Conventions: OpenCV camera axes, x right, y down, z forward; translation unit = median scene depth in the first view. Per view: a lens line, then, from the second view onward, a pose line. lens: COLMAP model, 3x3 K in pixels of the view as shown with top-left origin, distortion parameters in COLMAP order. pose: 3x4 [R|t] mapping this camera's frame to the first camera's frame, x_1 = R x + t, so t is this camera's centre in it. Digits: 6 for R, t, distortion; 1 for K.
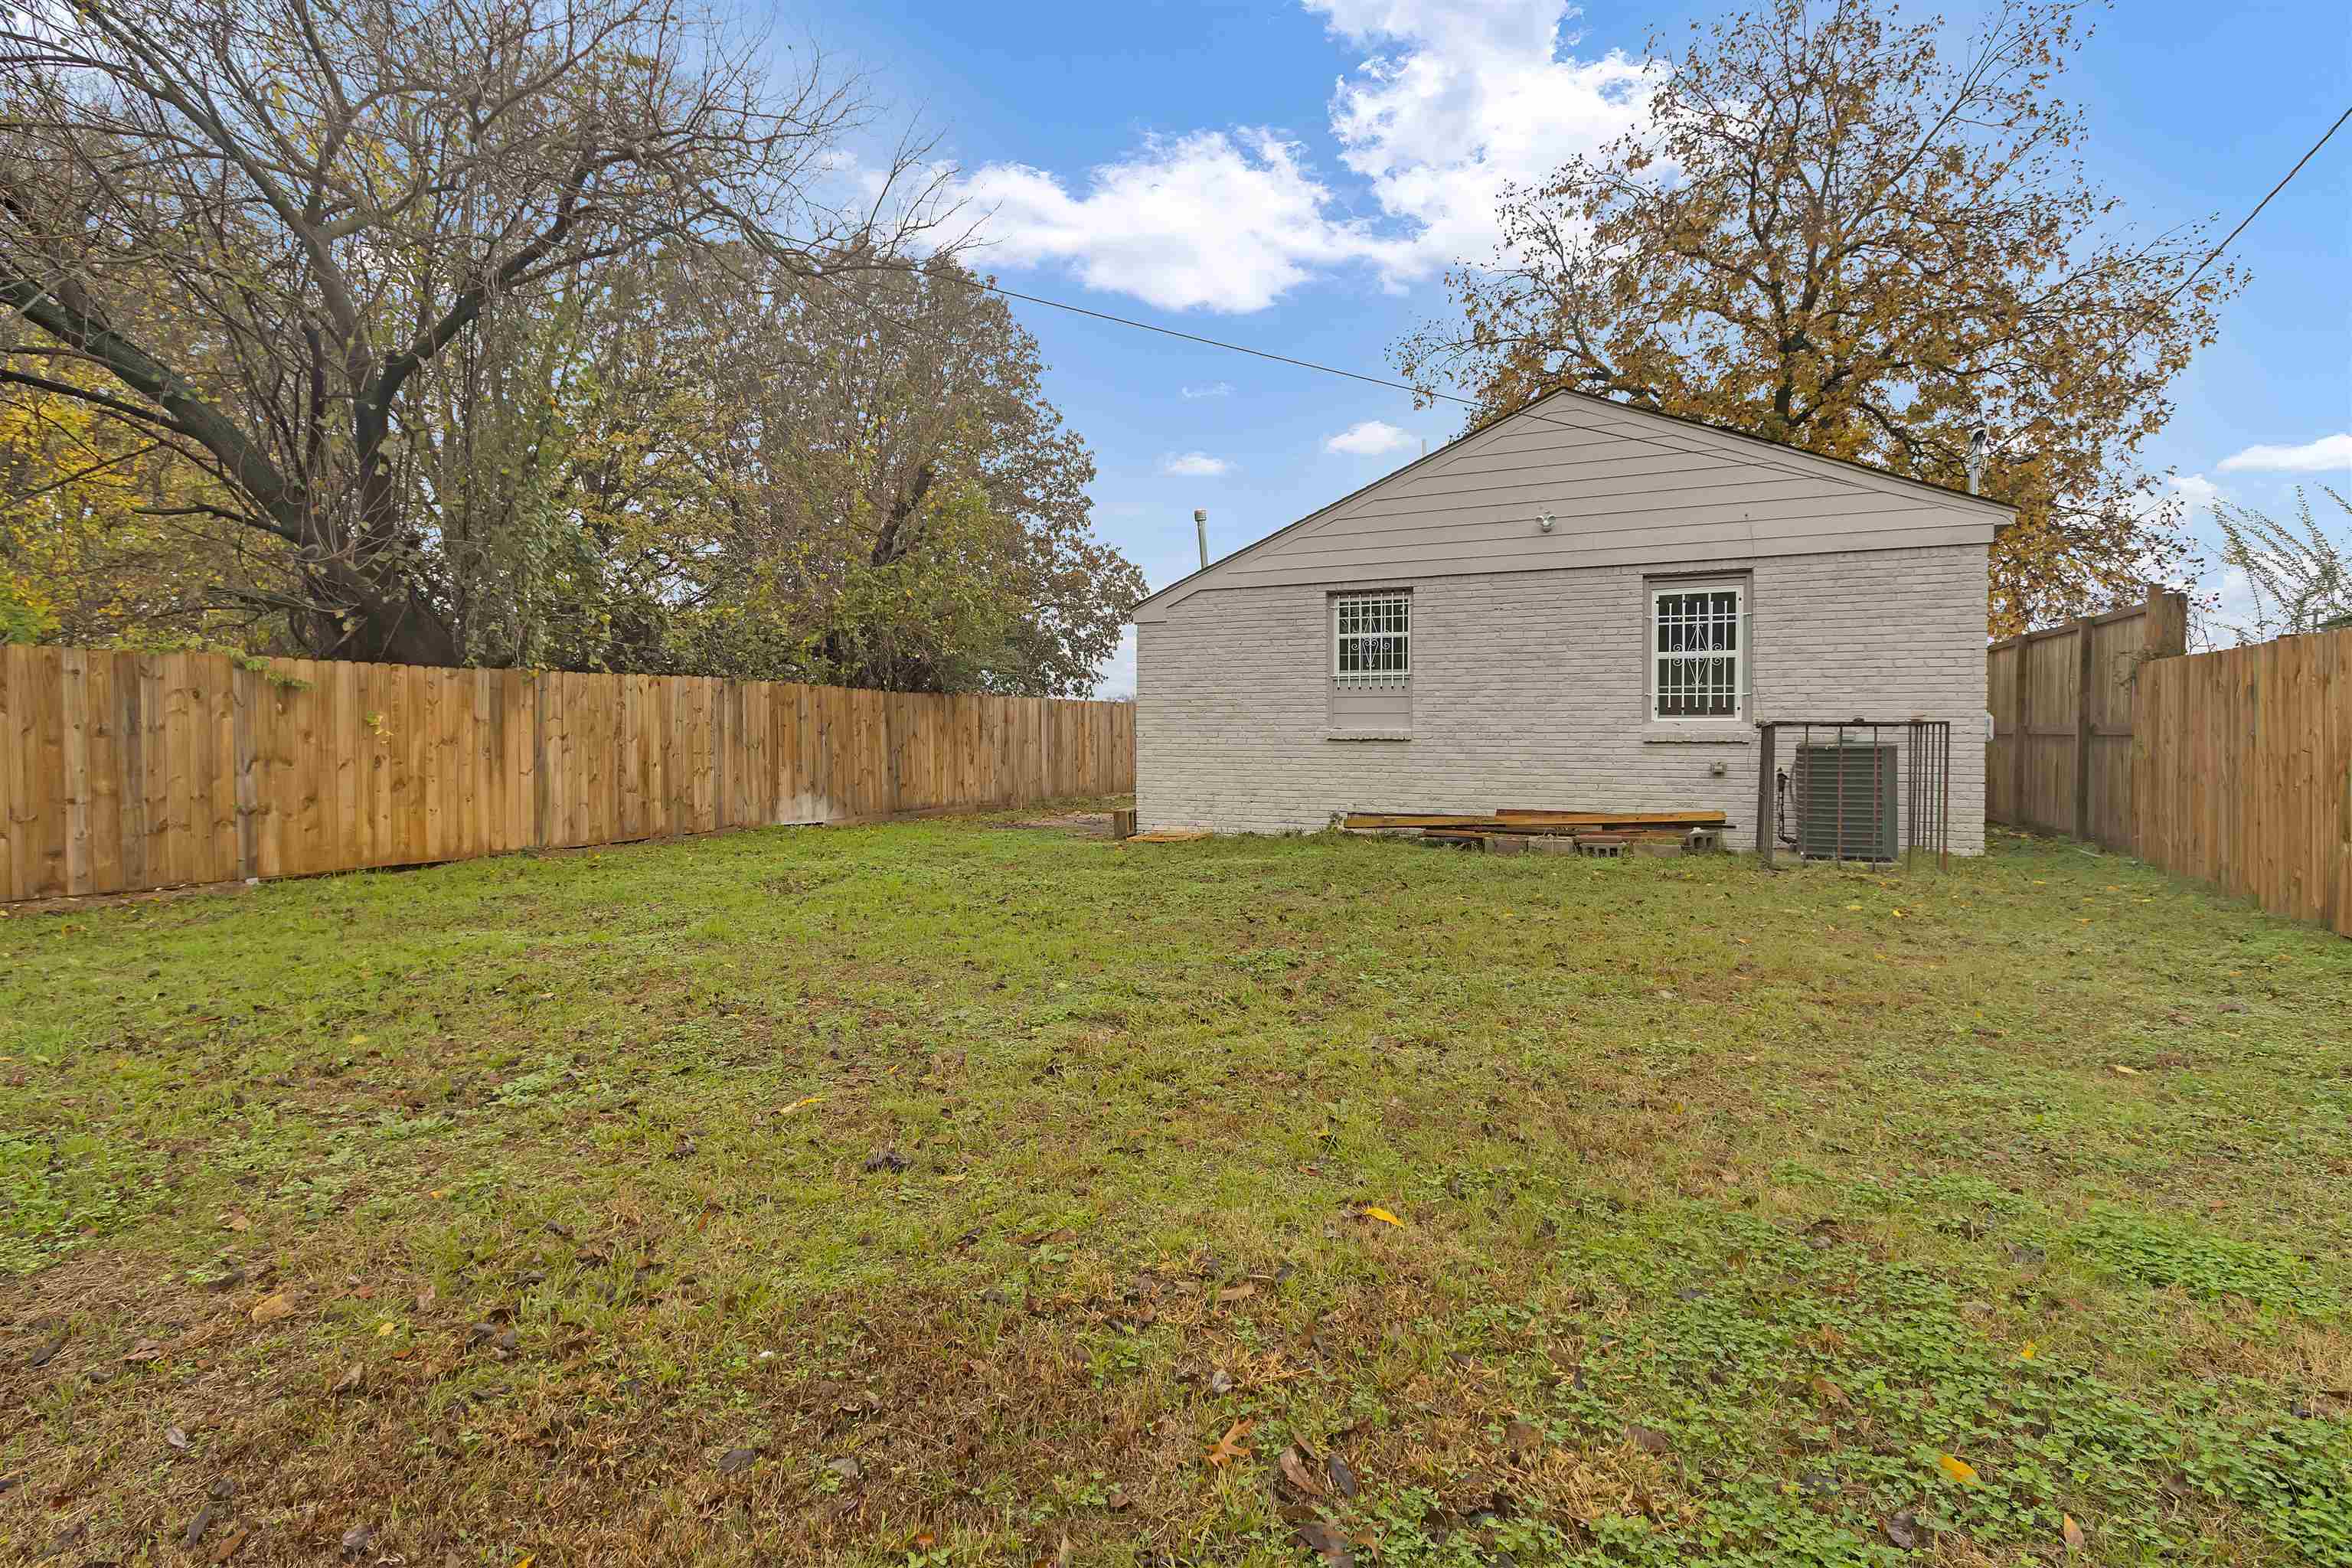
lens RADIAL K [[1116.5, 0, 1082.8], [0, 1116.5, 754.7], [0, 0, 1]] dist [-0.000399, 0.000693]
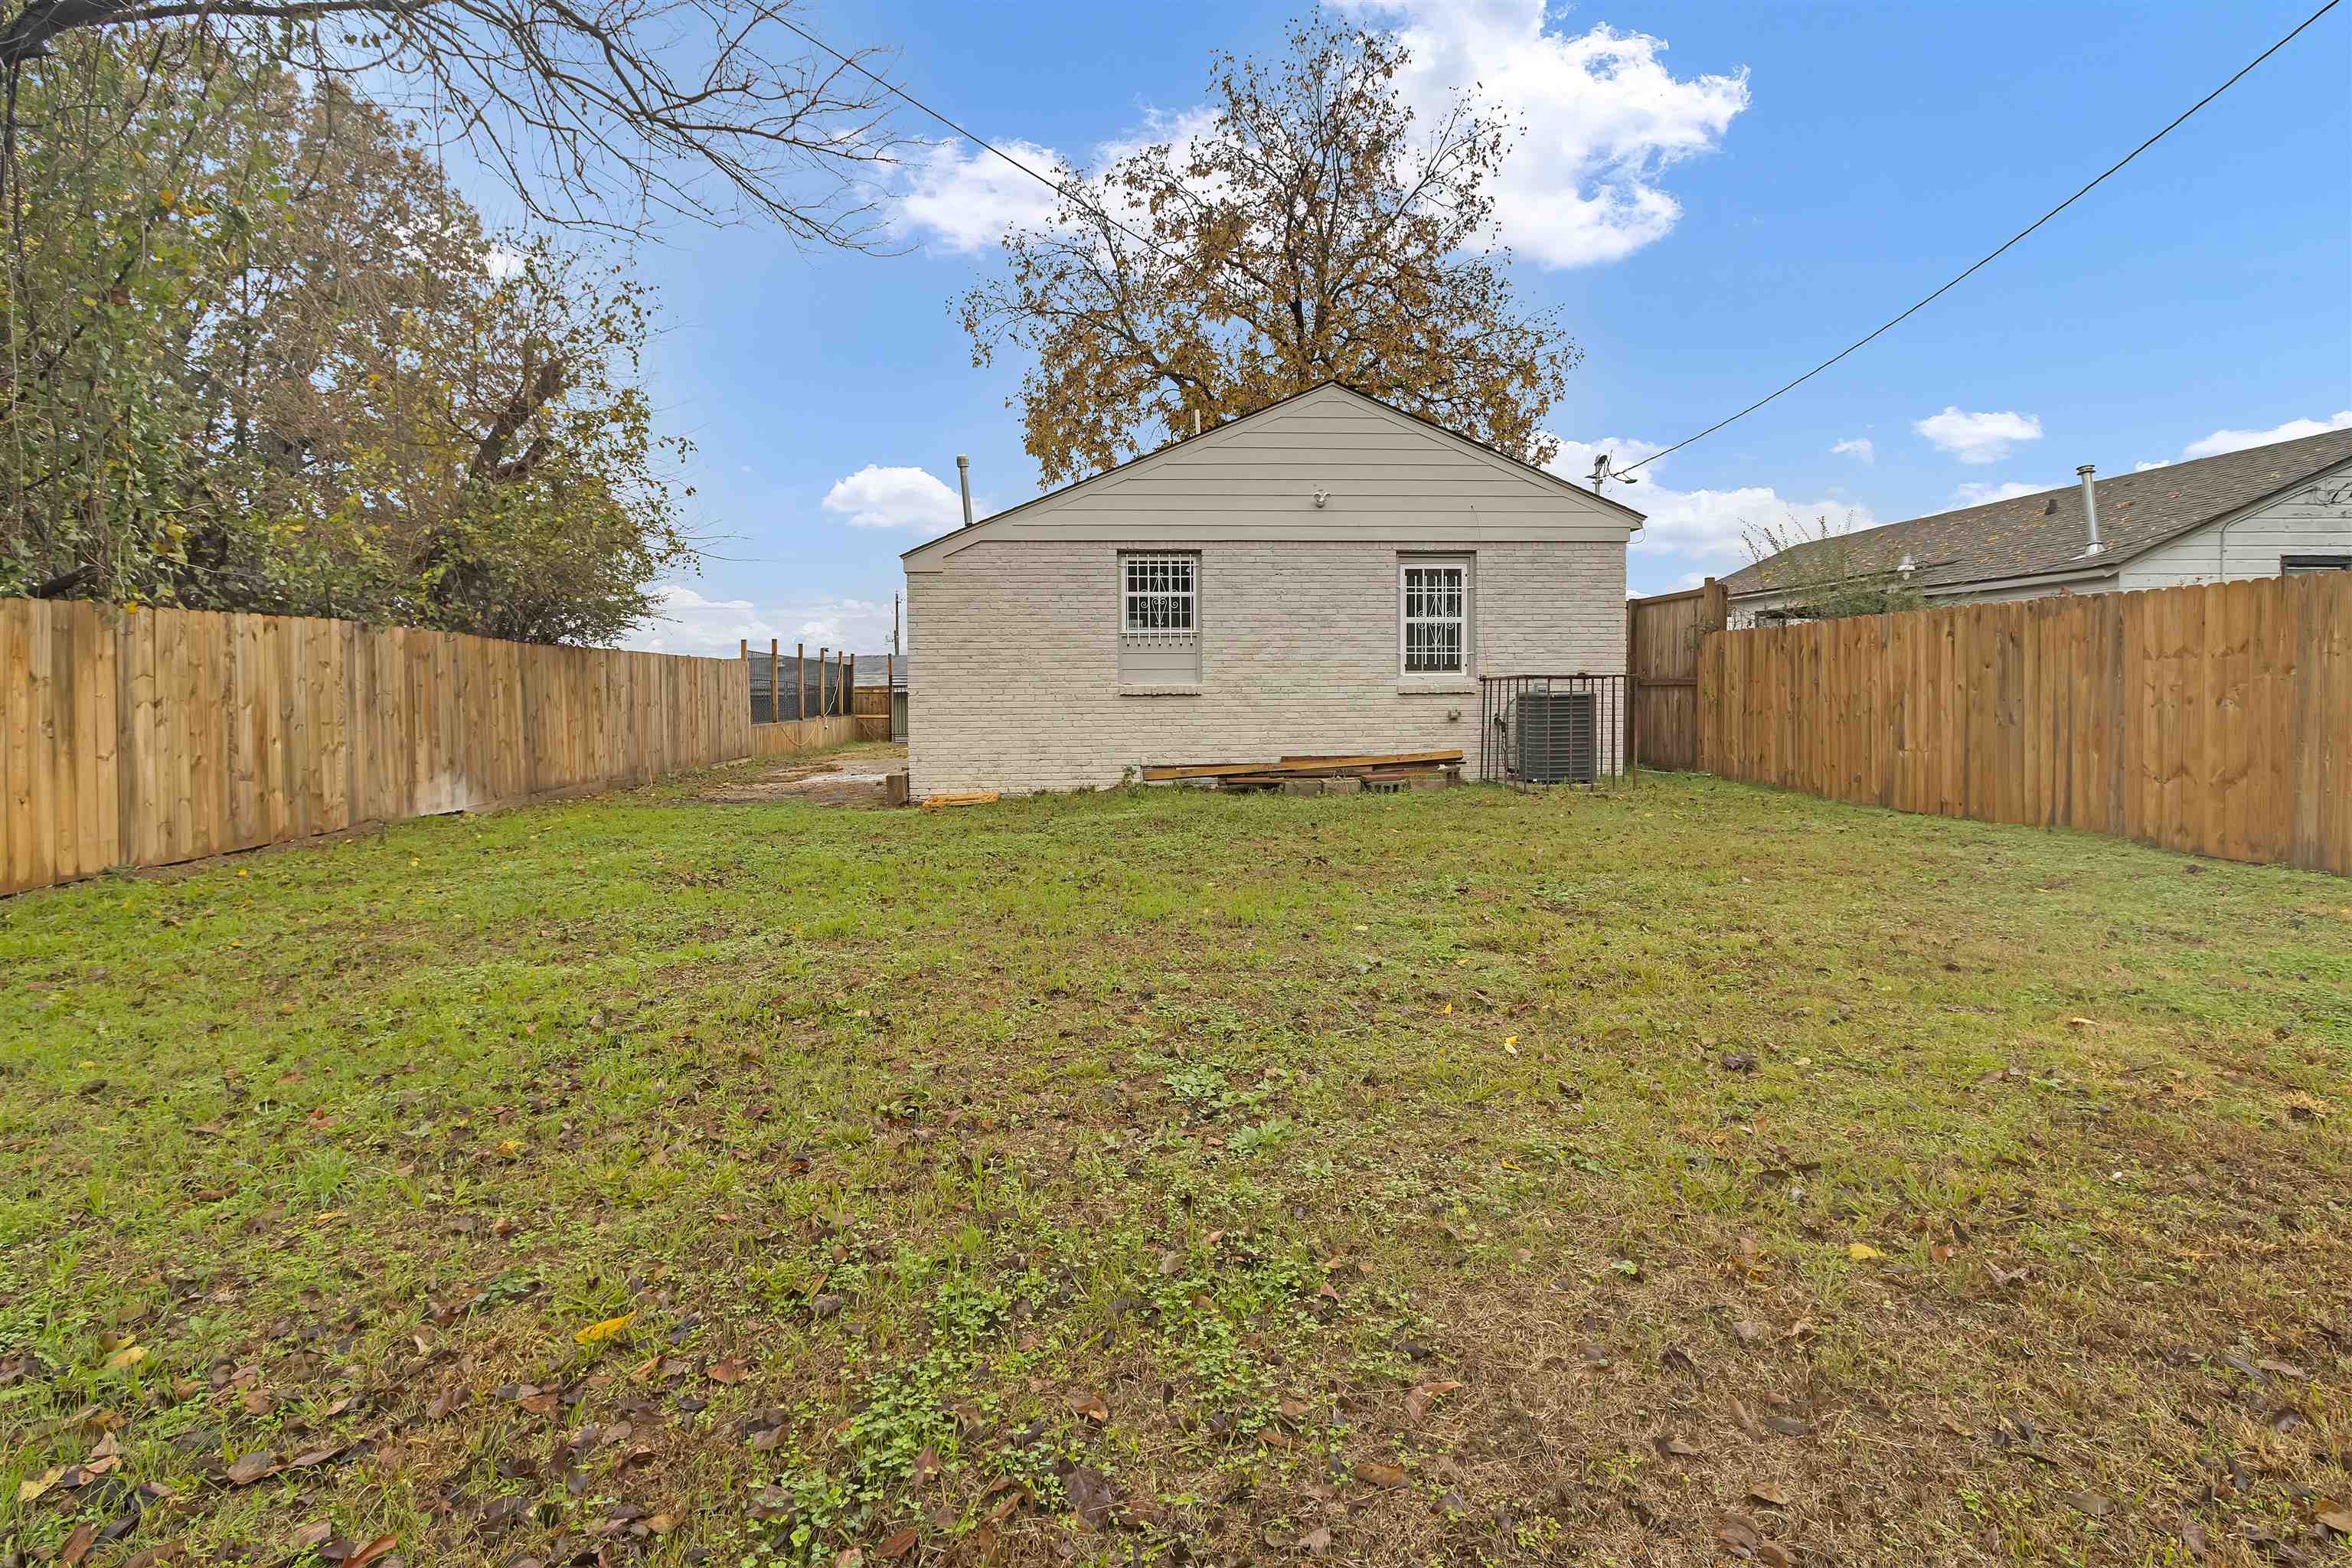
lens RADIAL K [[1165.4, 0, 1145.3], [0, 1165.4, 728.7], [0, 0, 1]] dist [0.002316, 0.001130]
pose [[0.857543, -0.025264, 0.513791, -0.325289], [0.020057, 0.999676, 0.015681, 0.000708], [-0.514021, -0.003142, 0.857772, 0.080993]]
